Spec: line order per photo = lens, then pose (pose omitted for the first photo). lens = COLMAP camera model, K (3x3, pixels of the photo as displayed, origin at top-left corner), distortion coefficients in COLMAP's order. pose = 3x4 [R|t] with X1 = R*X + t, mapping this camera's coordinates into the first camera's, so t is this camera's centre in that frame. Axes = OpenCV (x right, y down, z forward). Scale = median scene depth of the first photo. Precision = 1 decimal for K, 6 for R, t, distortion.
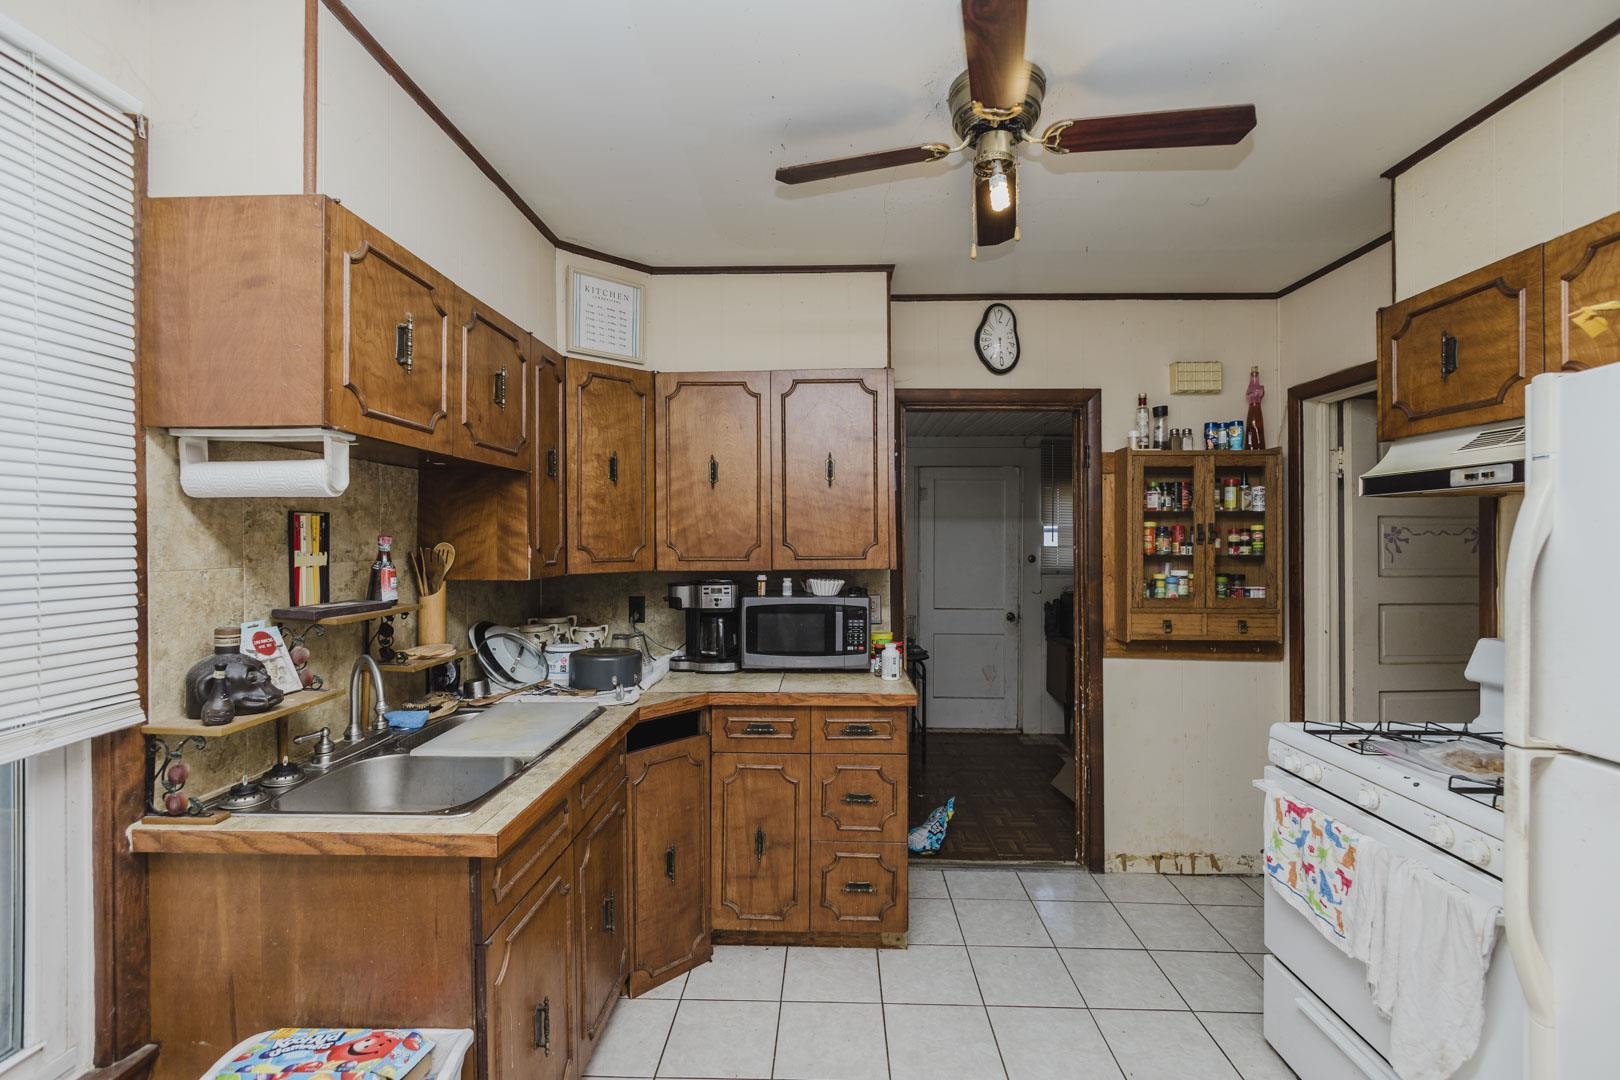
lens RADIAL K [[689.9, 0, 813.0], [0, 689.9, 537.1], [0, 0, 1]] dist [-0.011385, -0.000108]
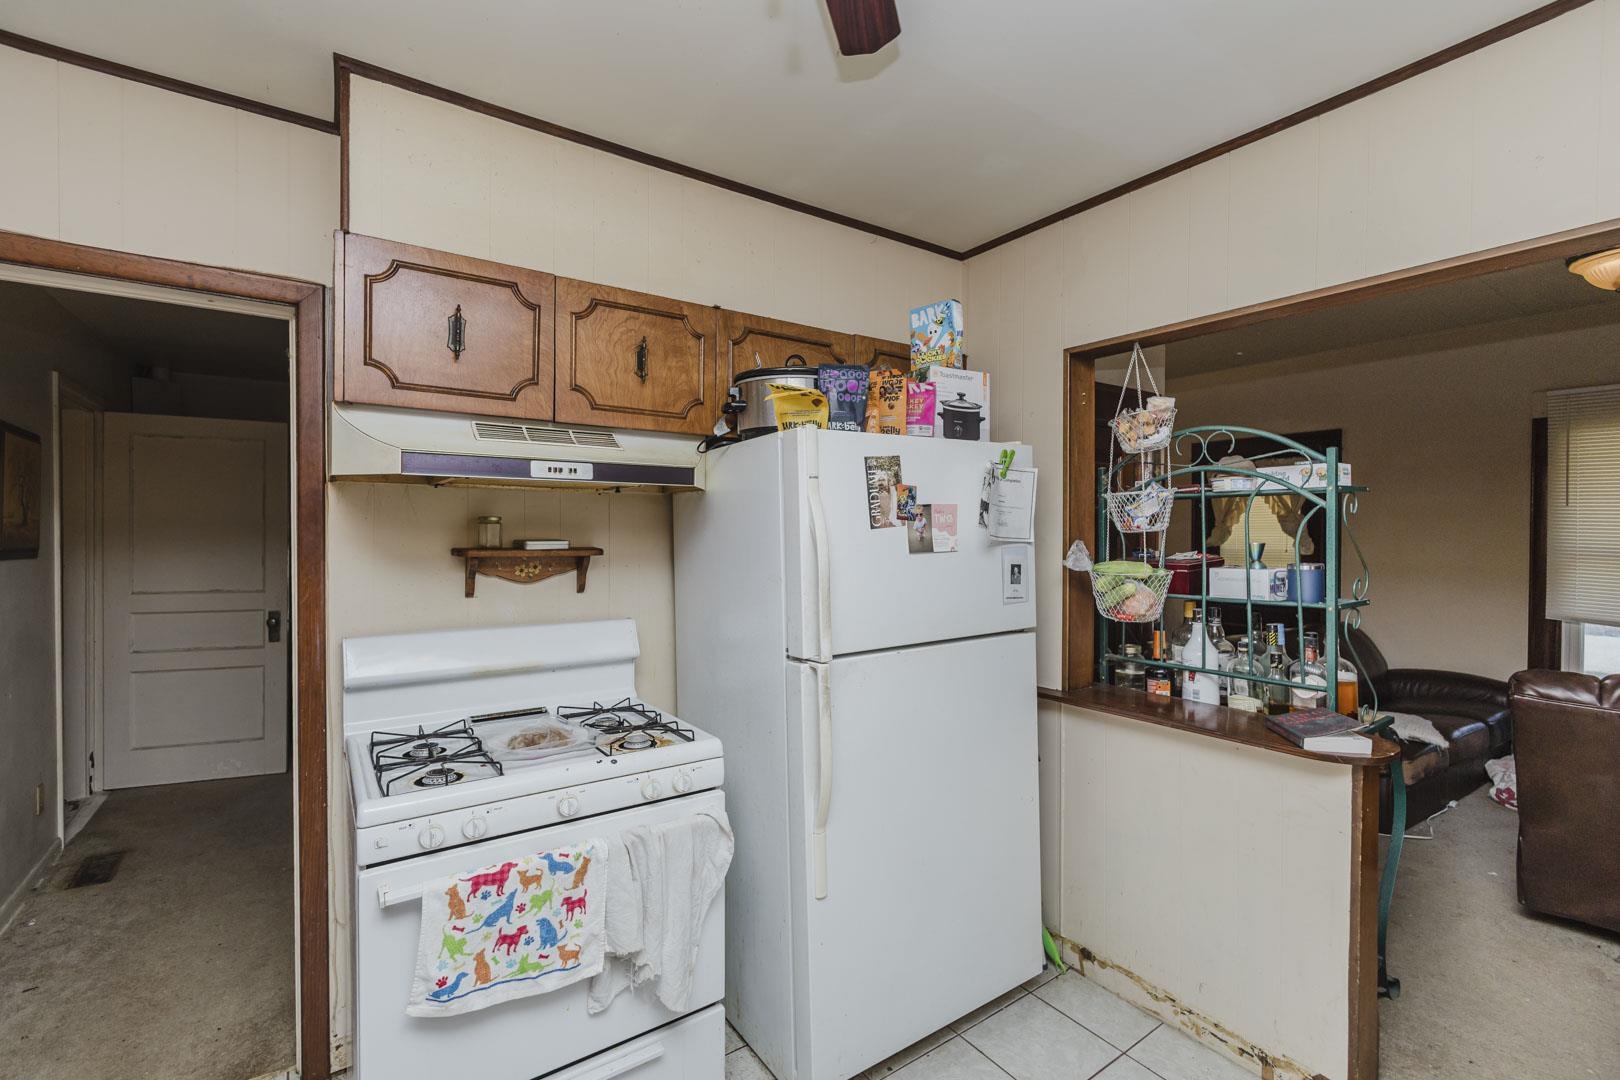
lens RADIAL K [[711.7, 0, 810.0], [0, 711.7, 540.0], [0, 0, 1]] dist [-0.004295, -0.000325]
pose [[-0.590961, -0.009934, 0.806639, -0.119767], [-0.003712, 0.999947, 0.009595, 0.006139], [-0.806692, 0.002676, -0.590966, 0.952808]]
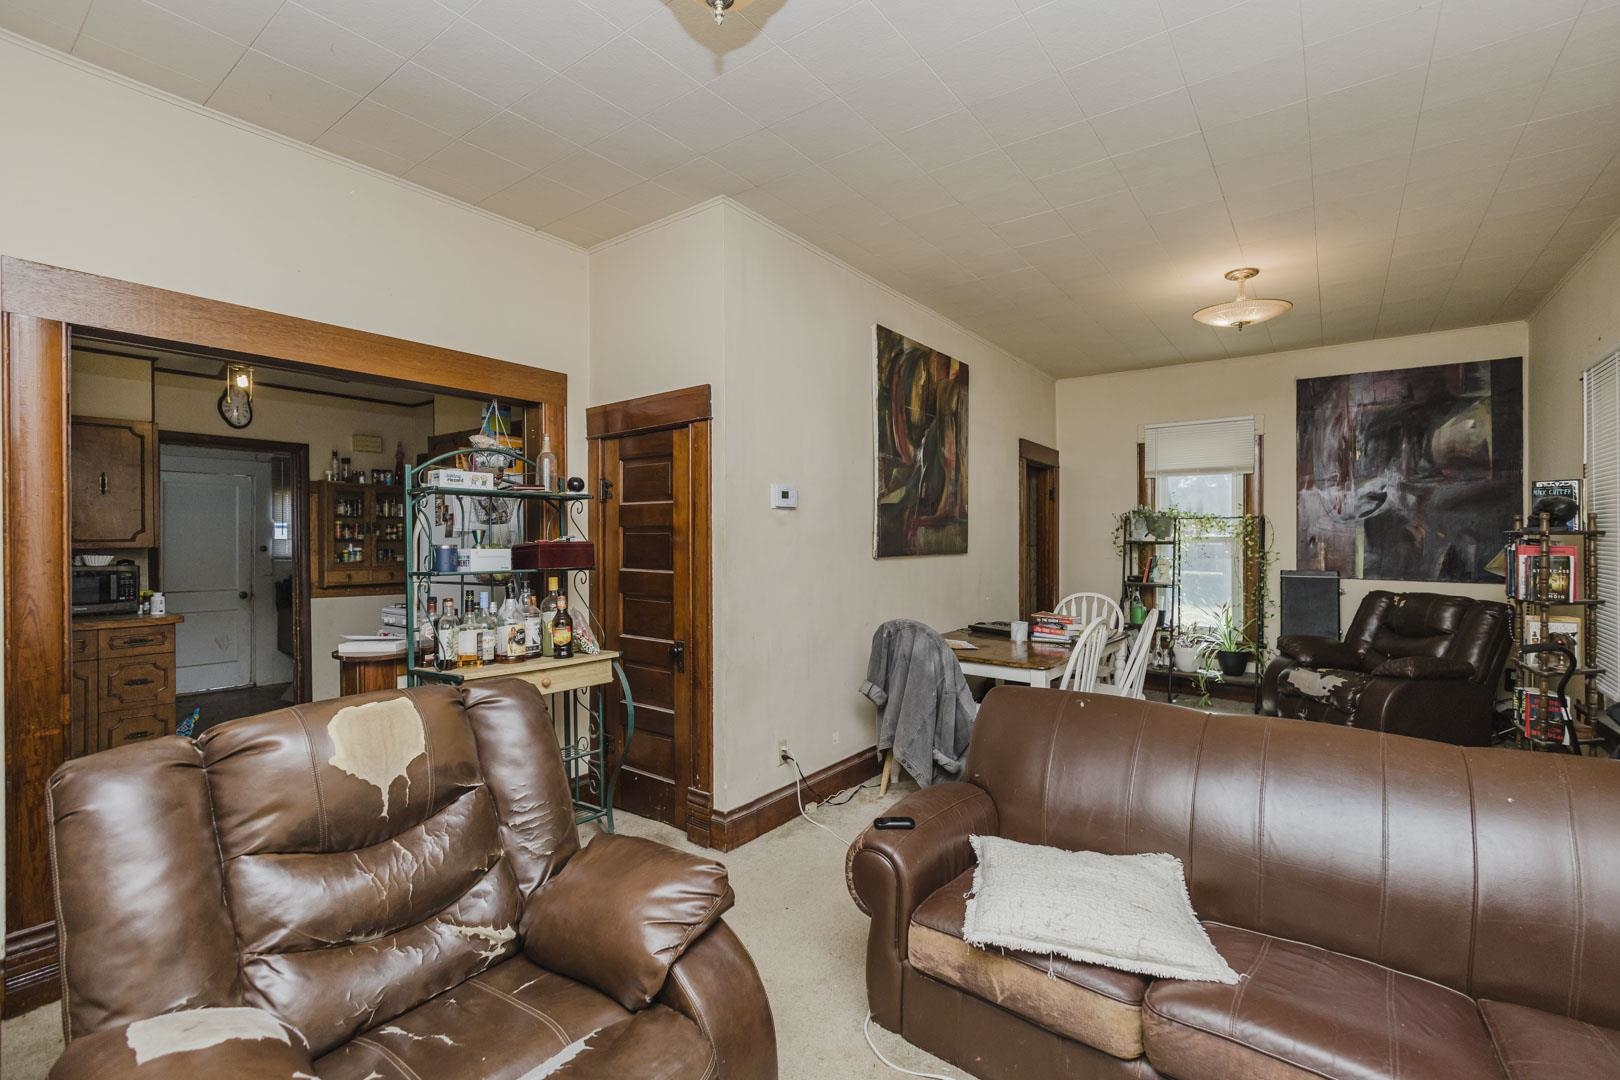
lens RADIAL K [[711.7, 0, 810.0], [0, 711.7, 540.0], [0, 0, 1]] dist [-0.004295, -0.000325]
pose [[0.574380, -0.003147, 0.818583, -0.373426], [0.001858, 0.999995, 0.002541, 0.028456], [-0.818587, 0.000062, 0.574383, -1.229966]]
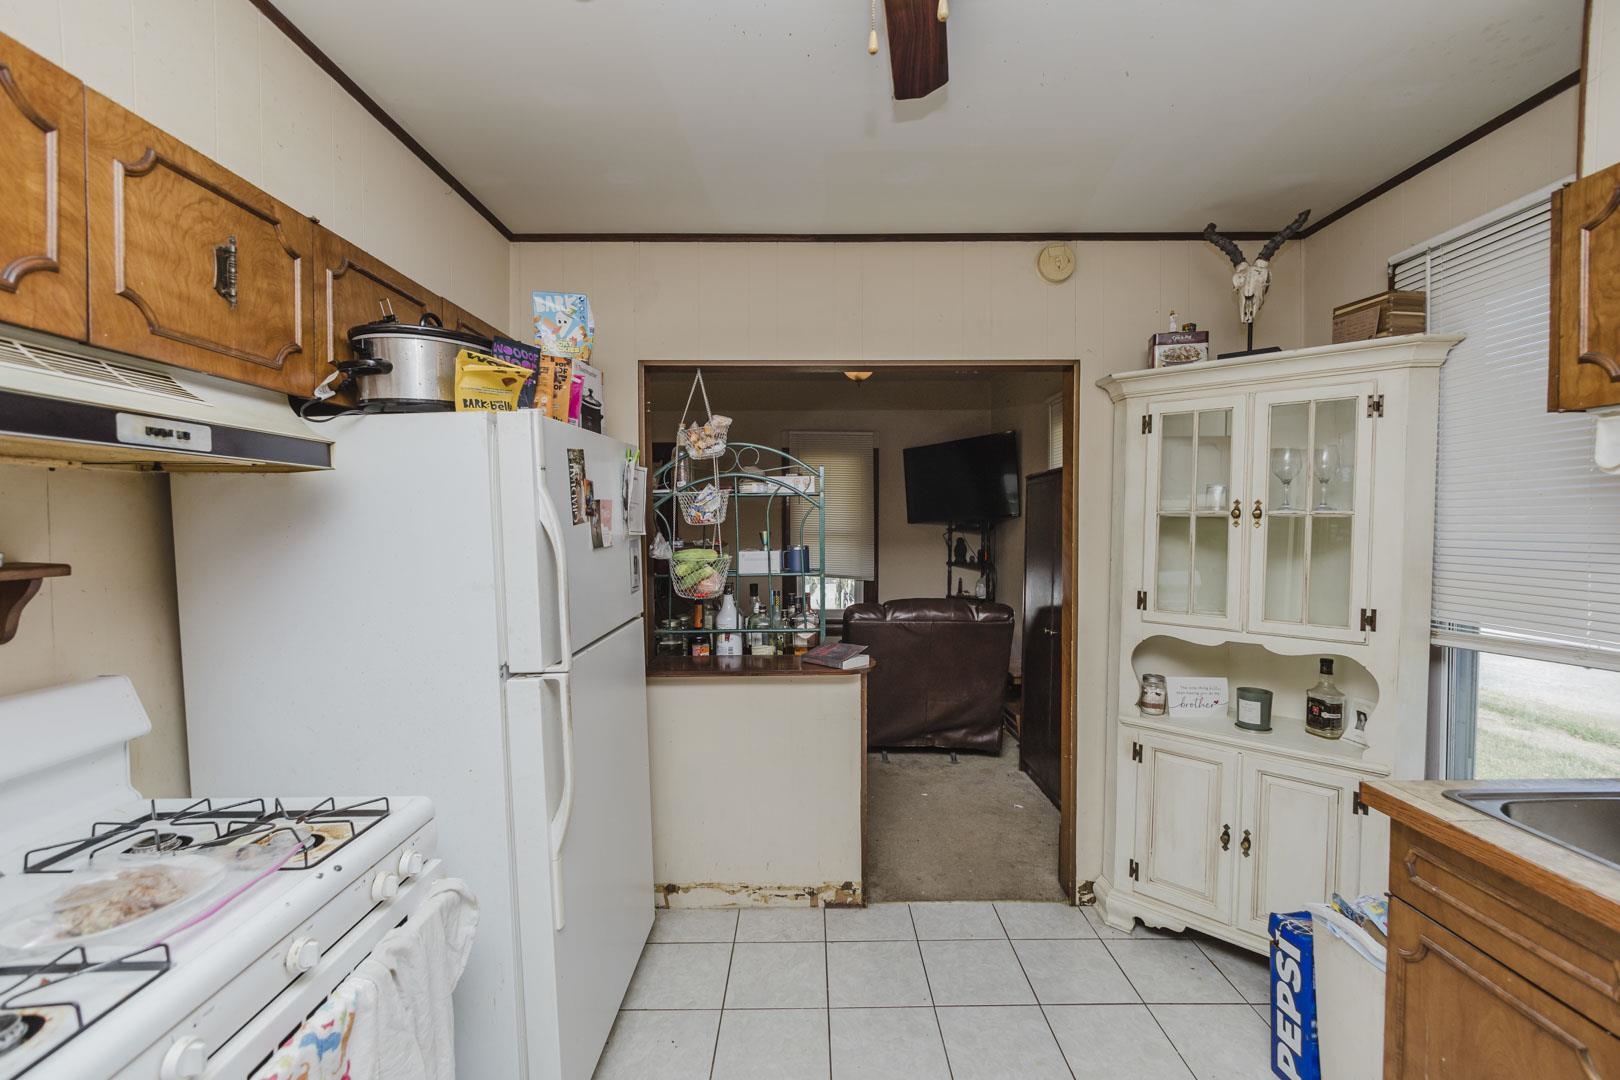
lens RADIAL K [[689.9, 0, 813.0], [0, 689.9, 537.1], [0, 0, 1]] dist [-0.011385, -0.000108]
pose [[-0.999388, 0.006655, -0.034348, 0.273318], [0.005849, 0.999706, 0.023513, -0.002523], [0.034494, 0.023297, -0.999133, 1.178033]]
